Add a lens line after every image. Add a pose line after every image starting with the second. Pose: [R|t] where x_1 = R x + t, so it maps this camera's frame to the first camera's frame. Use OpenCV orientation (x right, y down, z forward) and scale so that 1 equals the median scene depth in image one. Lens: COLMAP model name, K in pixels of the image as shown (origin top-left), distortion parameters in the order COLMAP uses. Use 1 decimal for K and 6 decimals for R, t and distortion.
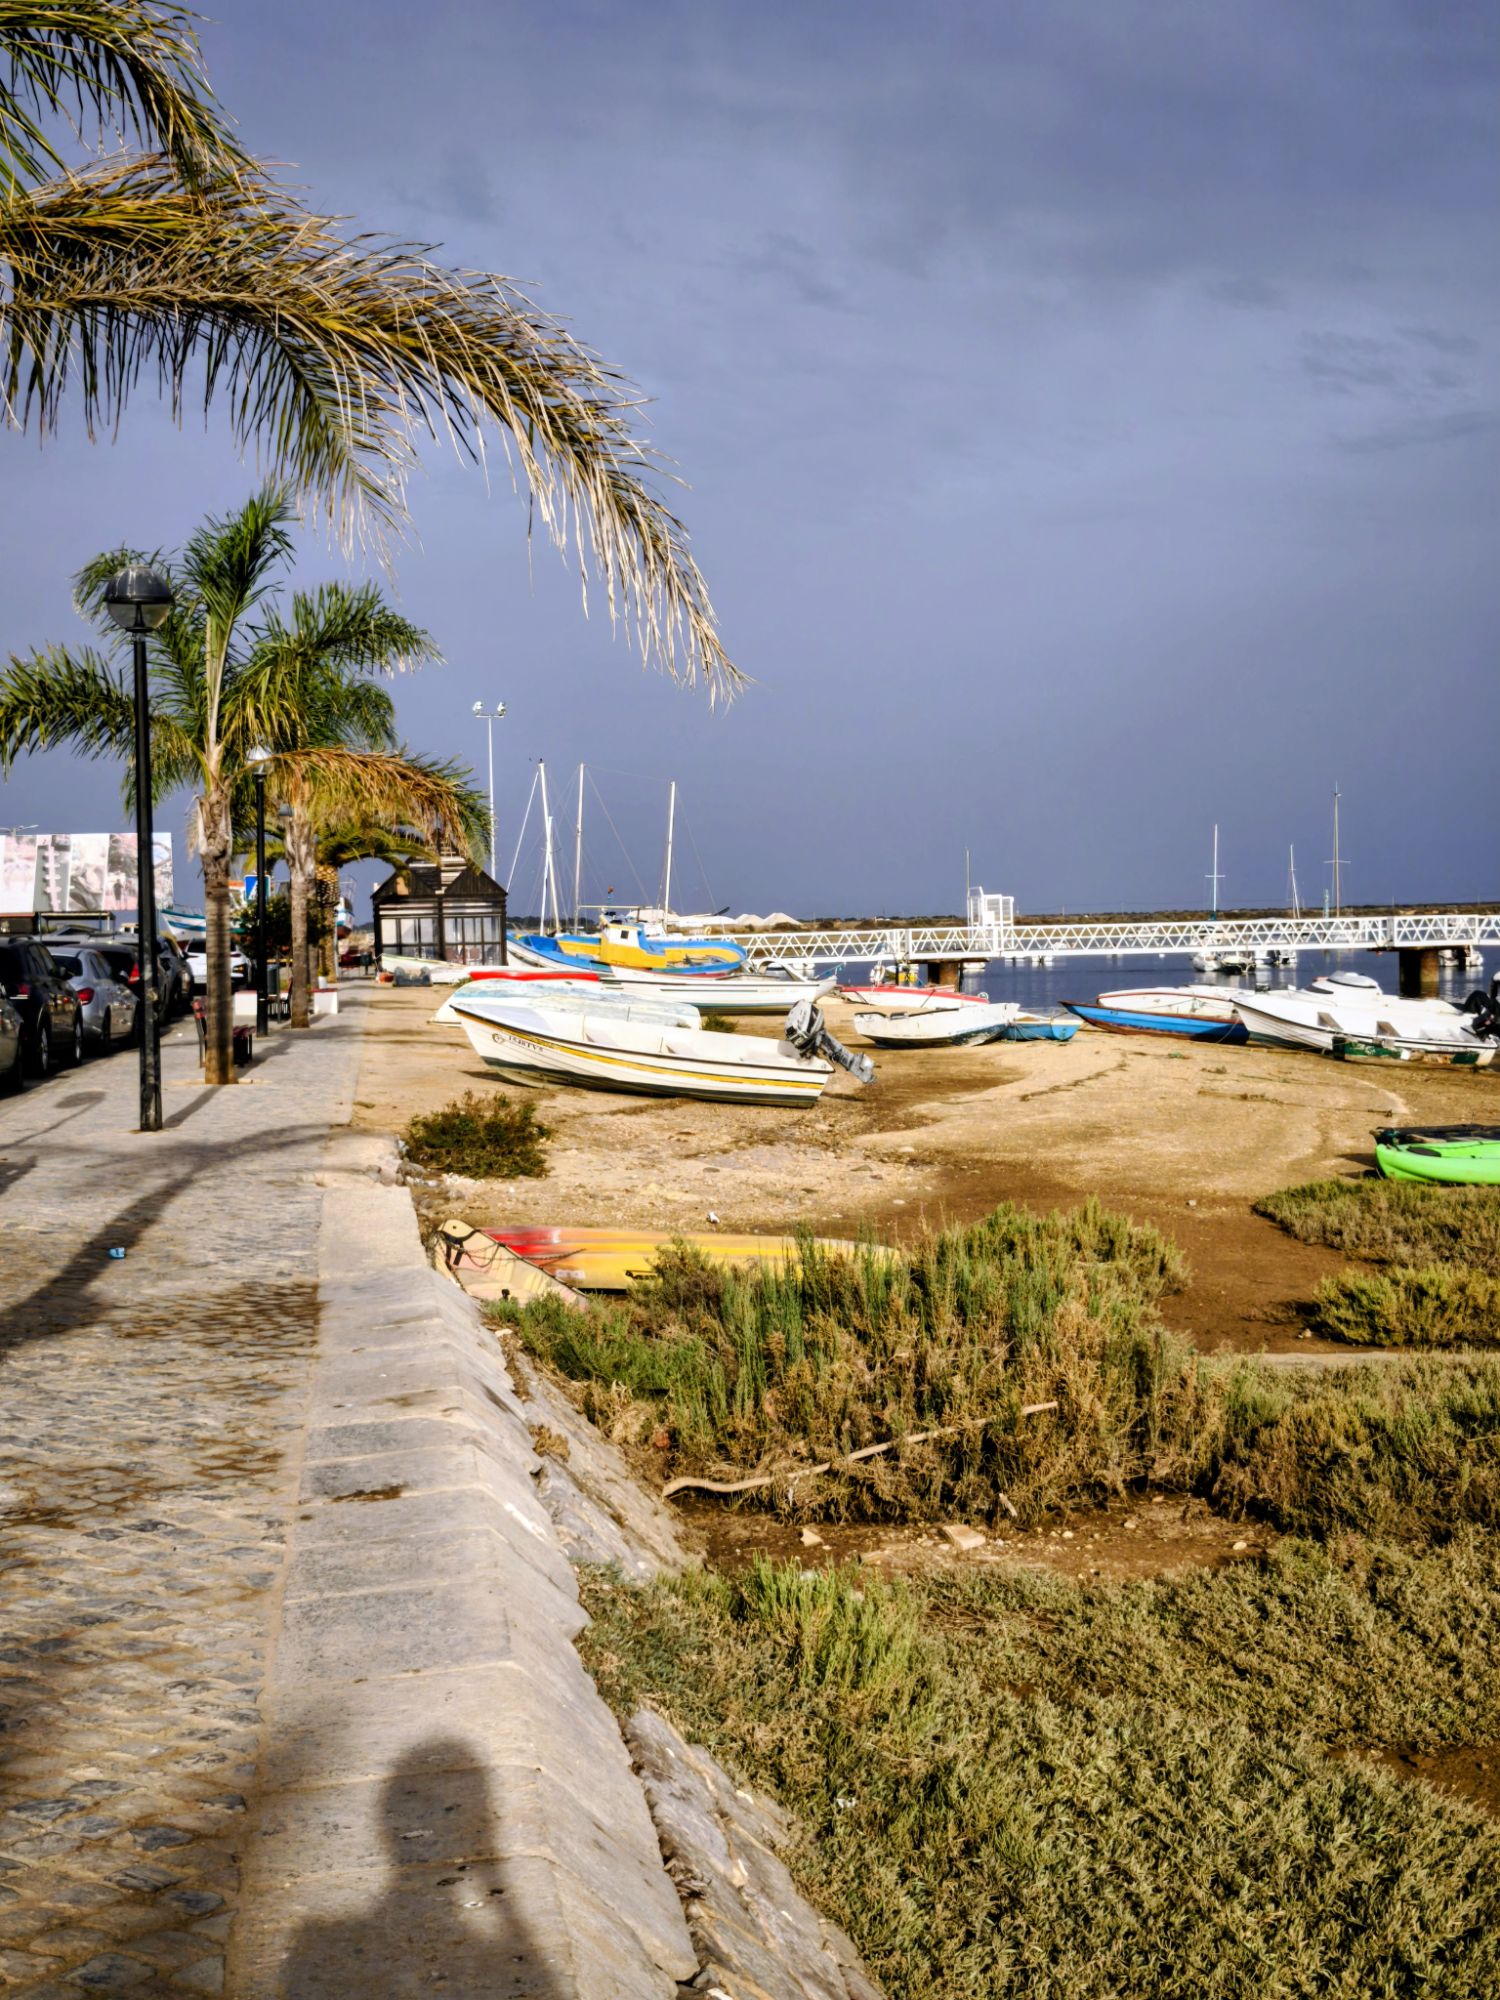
lens RADIAL K [[2730.5, 0, 735.9], [0, 2730.5, 1007.8], [0, 0, 1]] dist [0.143898, 0.000000]
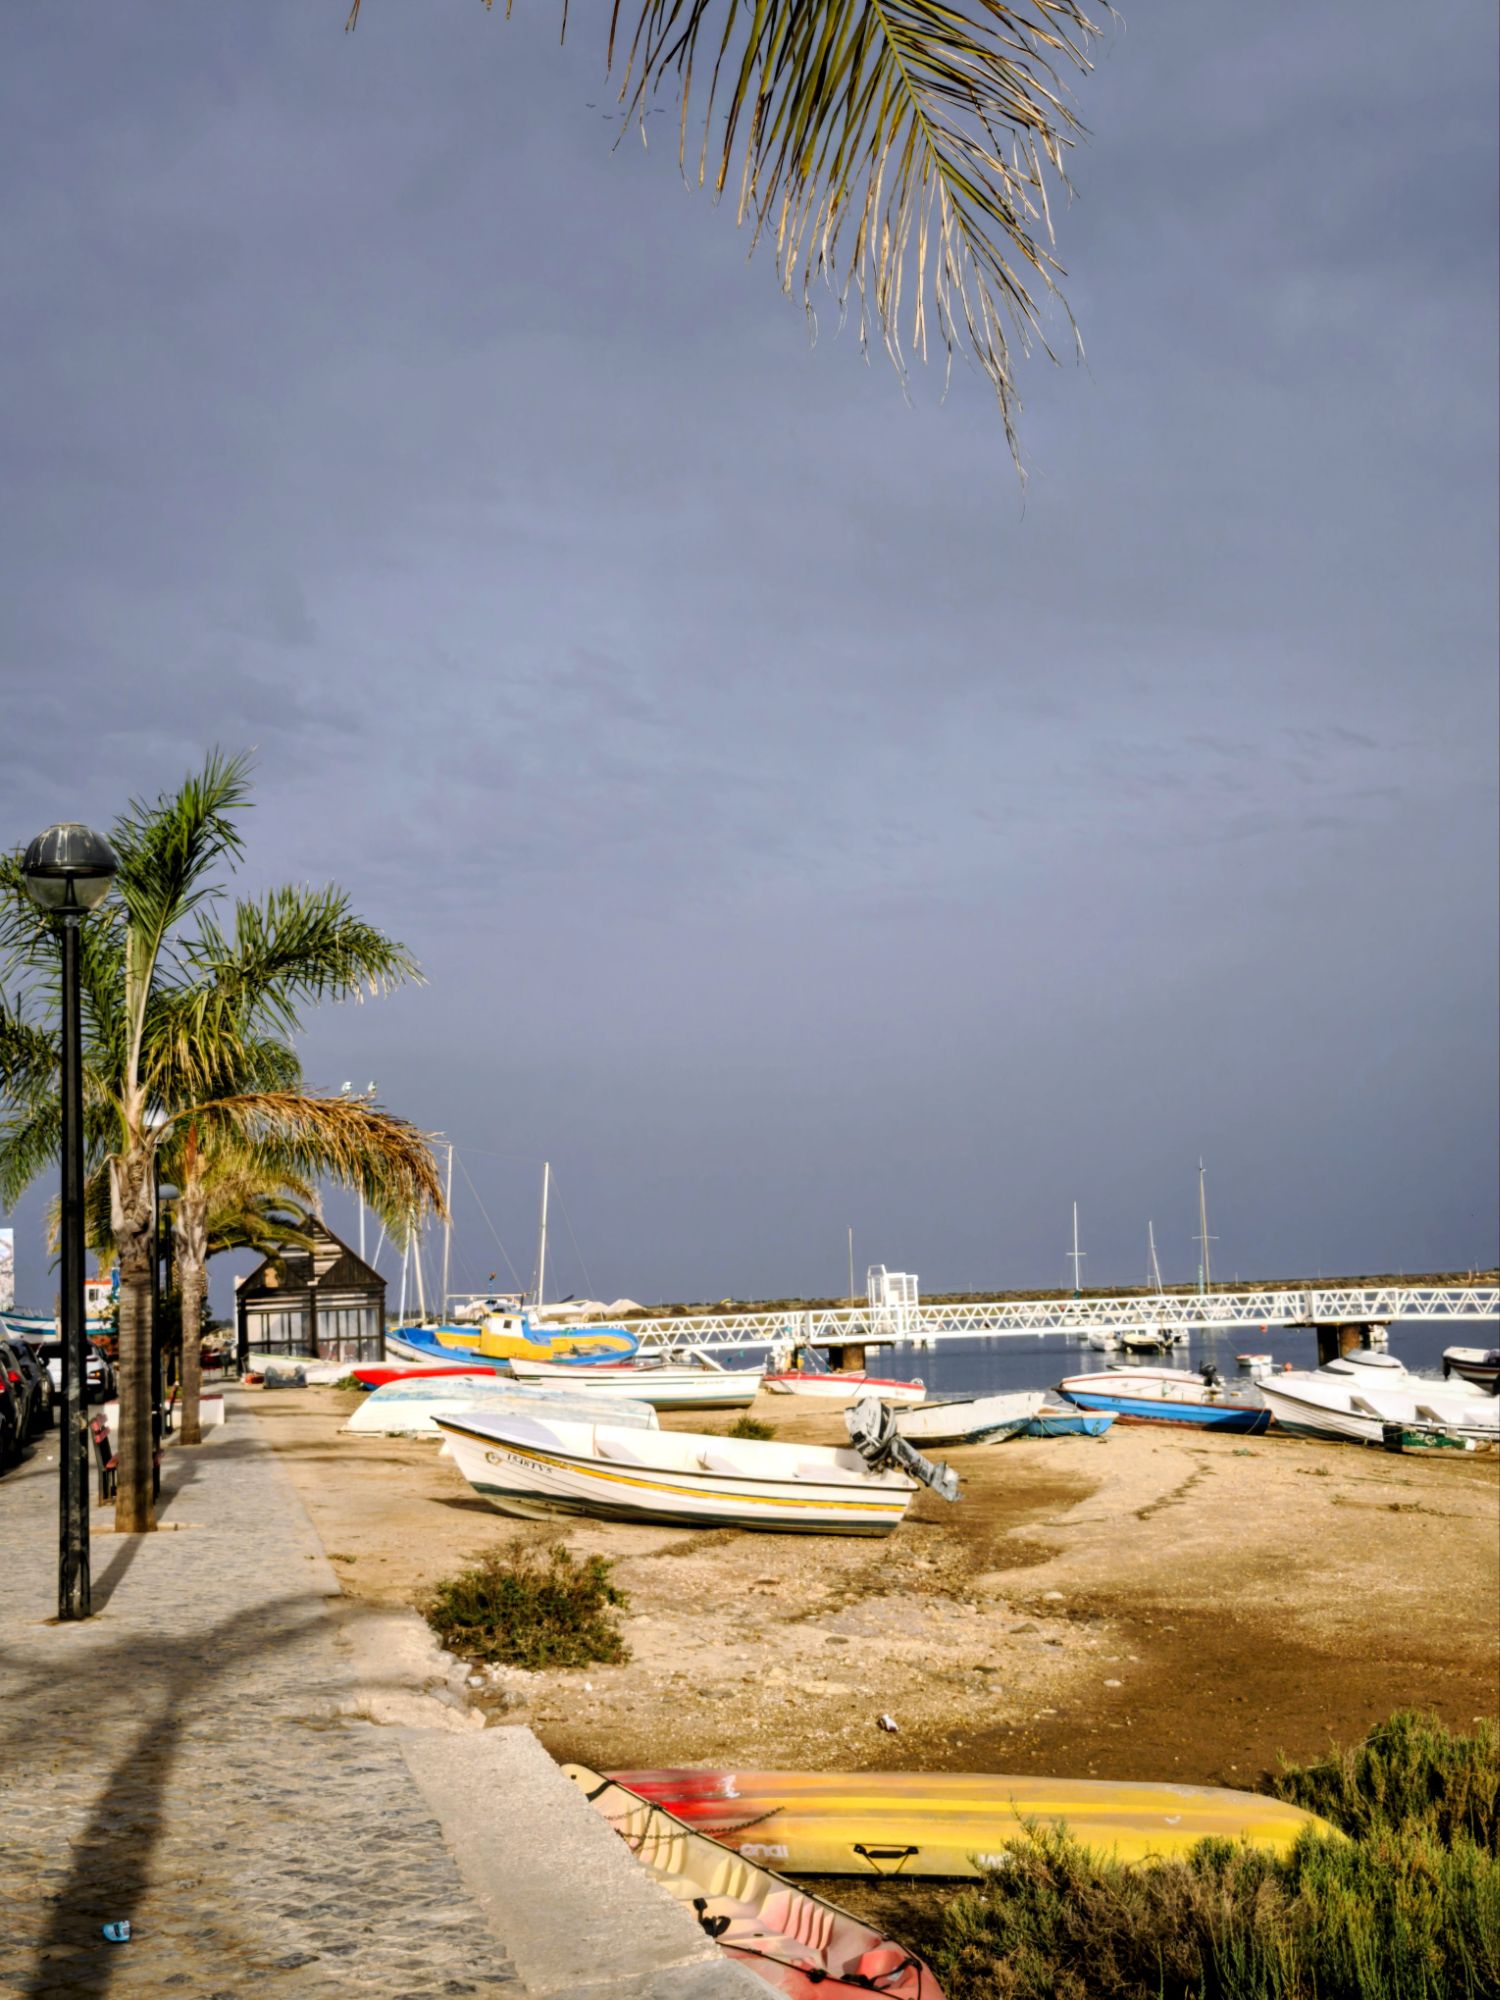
lens RADIAL K [[2730.5, 0, 759.0], [0, 2730.5, 1017.9], [0, 0, 1]] dist [0.143898, 0.000000]
pose [[0.997649, -0.014105, 0.067064, -0.043873], [0.023146, 0.990437, -0.136013, -0.003405], [-0.064504, 0.137246, 0.988435, 0.142627]]
